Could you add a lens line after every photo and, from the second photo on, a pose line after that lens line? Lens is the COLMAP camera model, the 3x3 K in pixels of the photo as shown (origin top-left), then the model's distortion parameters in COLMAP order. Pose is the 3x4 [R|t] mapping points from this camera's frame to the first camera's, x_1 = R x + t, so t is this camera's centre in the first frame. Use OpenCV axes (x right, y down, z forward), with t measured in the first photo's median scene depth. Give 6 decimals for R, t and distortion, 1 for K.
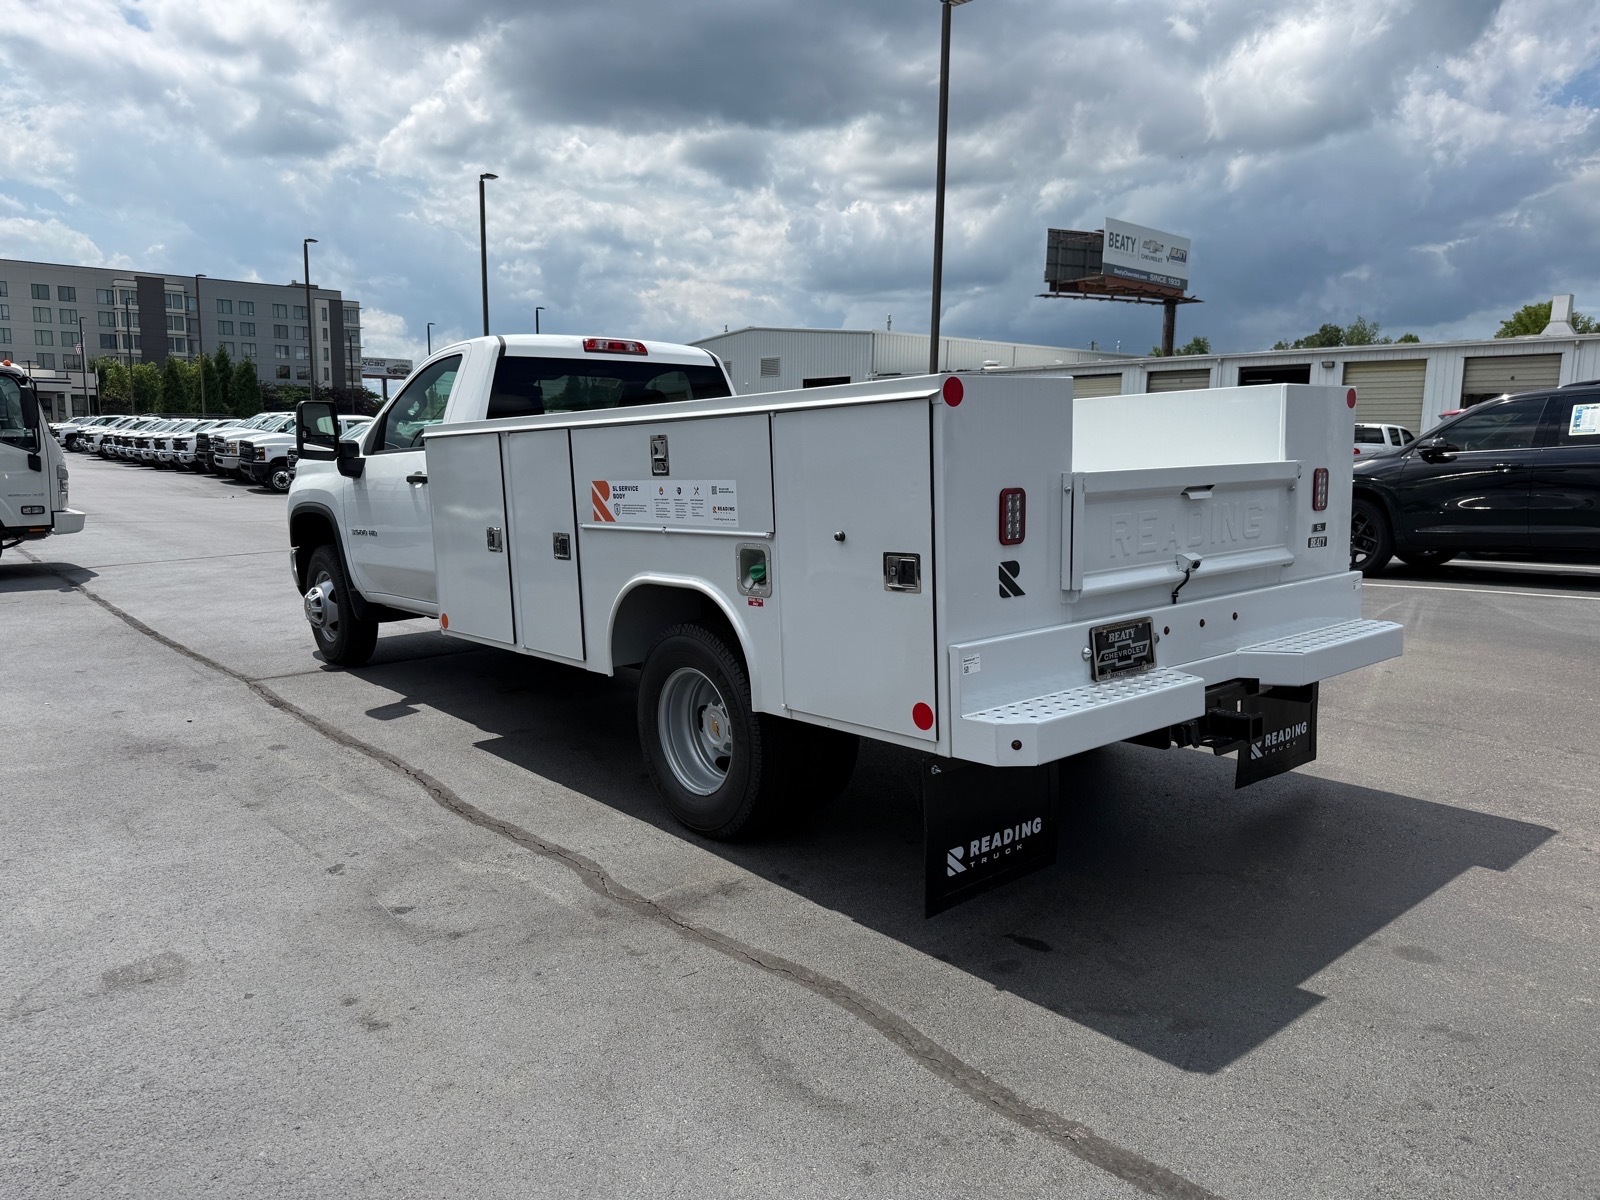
lens RADIAL K [[1139.3, 0, 800.0], [0, 1139.3, 600.0], [0, 0, 1]] dist [0.039206, -0.067246]
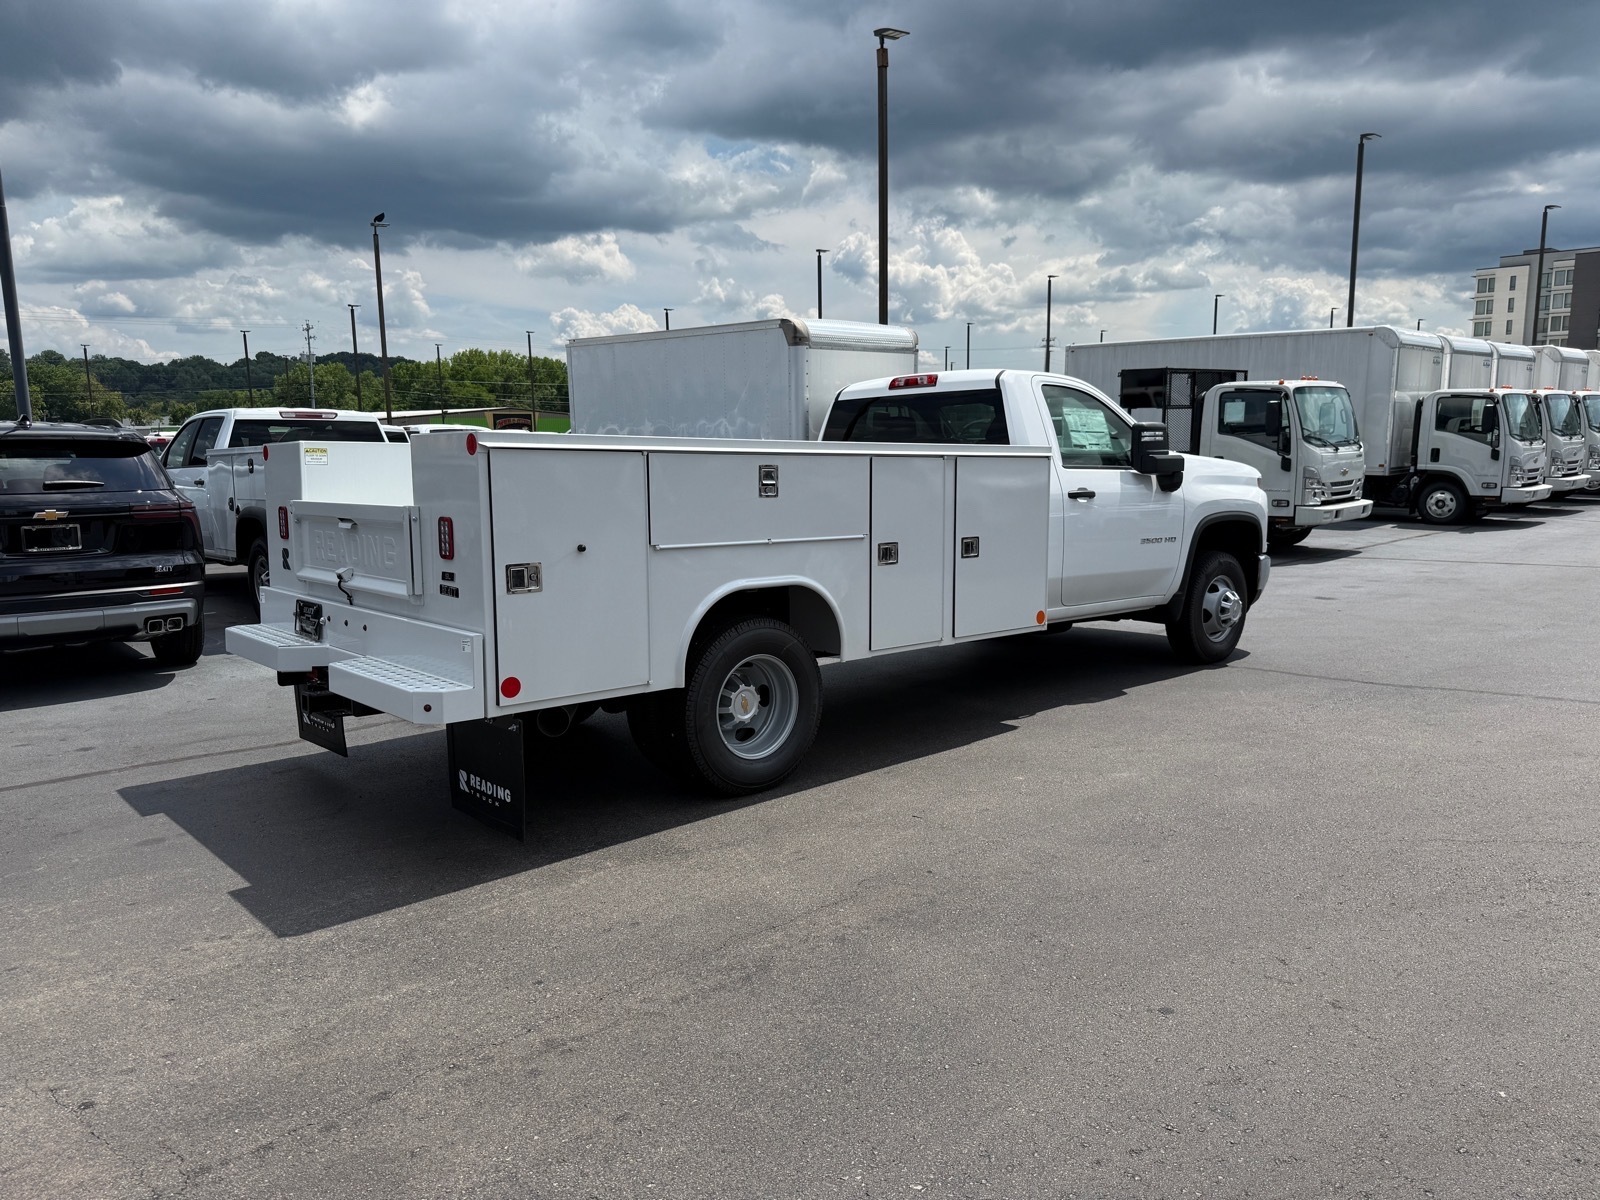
lens RADIAL K [[1135.5, 0, 786.0], [0, 1135.5, 596.5], [0, 0, 1]] dist [0.031259, -0.051335]
pose [[0.014086, 0.129645, -0.991460, 1.048943], [-0.120172, 0.984591, 0.127039, -0.150206], [0.992653, 0.117357, 0.029449, 0.926248]]
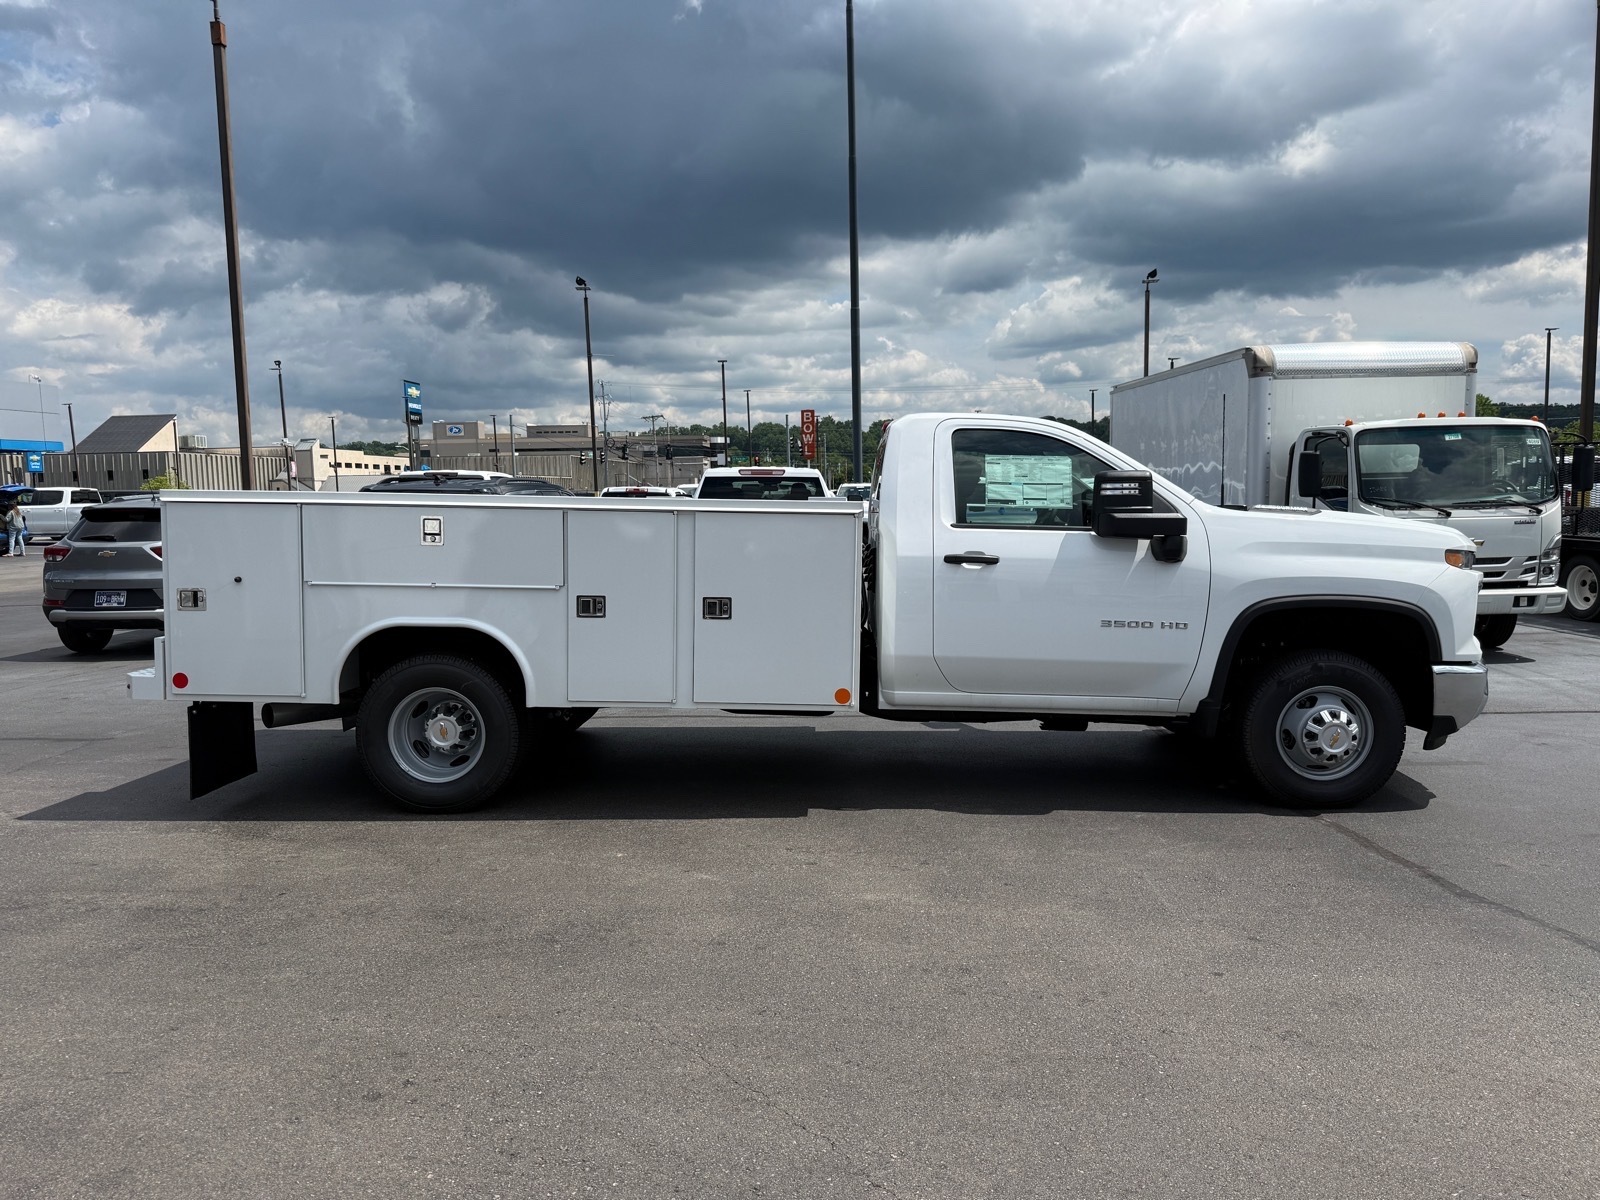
lens RADIAL K [[1138.3, 0, 797.6], [0, 1138.3, 566.6], [0, 0, 1]] dist [0.066803, -0.085210]
pose [[-0.683208, 0.044631, -0.728859, 0.567868], [-0.088623, 0.985684, 0.143430, -0.297649], [0.724826, 0.162586, -0.669472, 2.079072]]
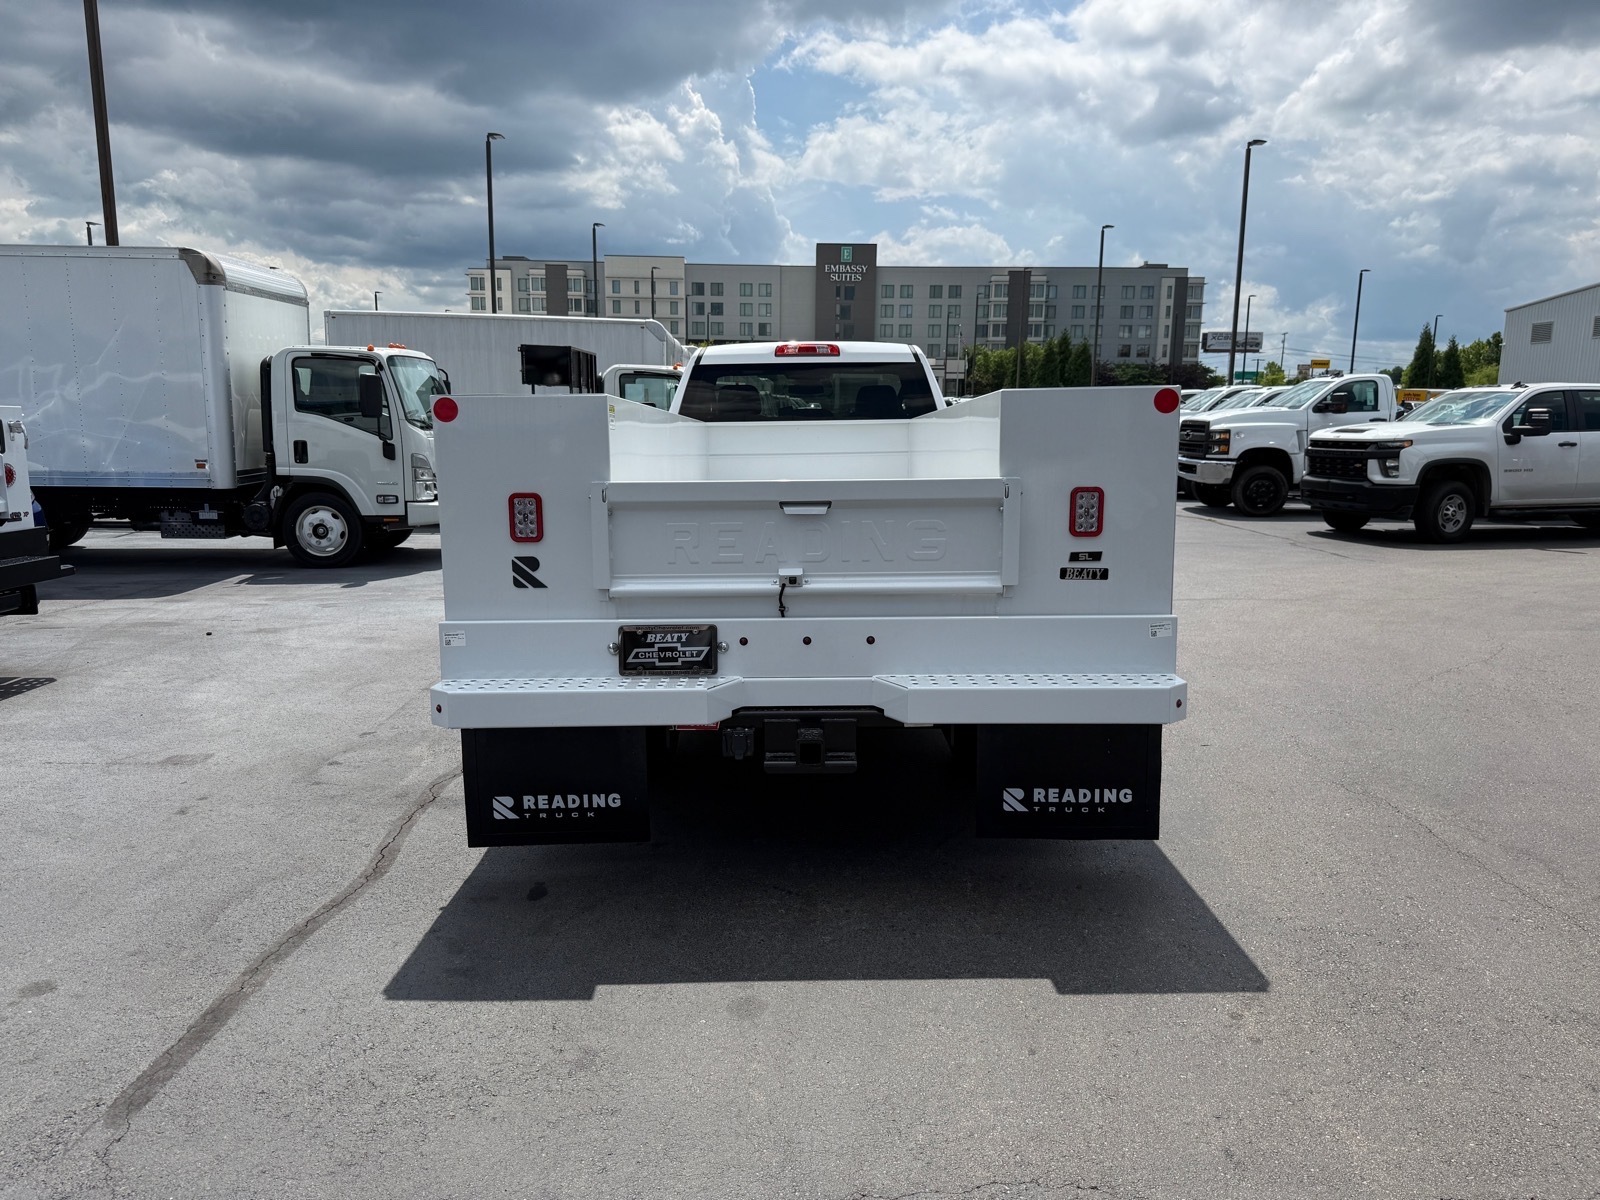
lens RADIAL K [[1135.5, 0, 786.0], [0, 1135.5, 596.5], [0, 0, 1]] dist [0.031259, -0.051335]
pose [[0.748016, 0.101621, -0.655855, 0.613476], [-0.088468, 0.994656, 0.053217, -0.042406], [0.657758, 0.018215, 0.753009, 0.166338]]
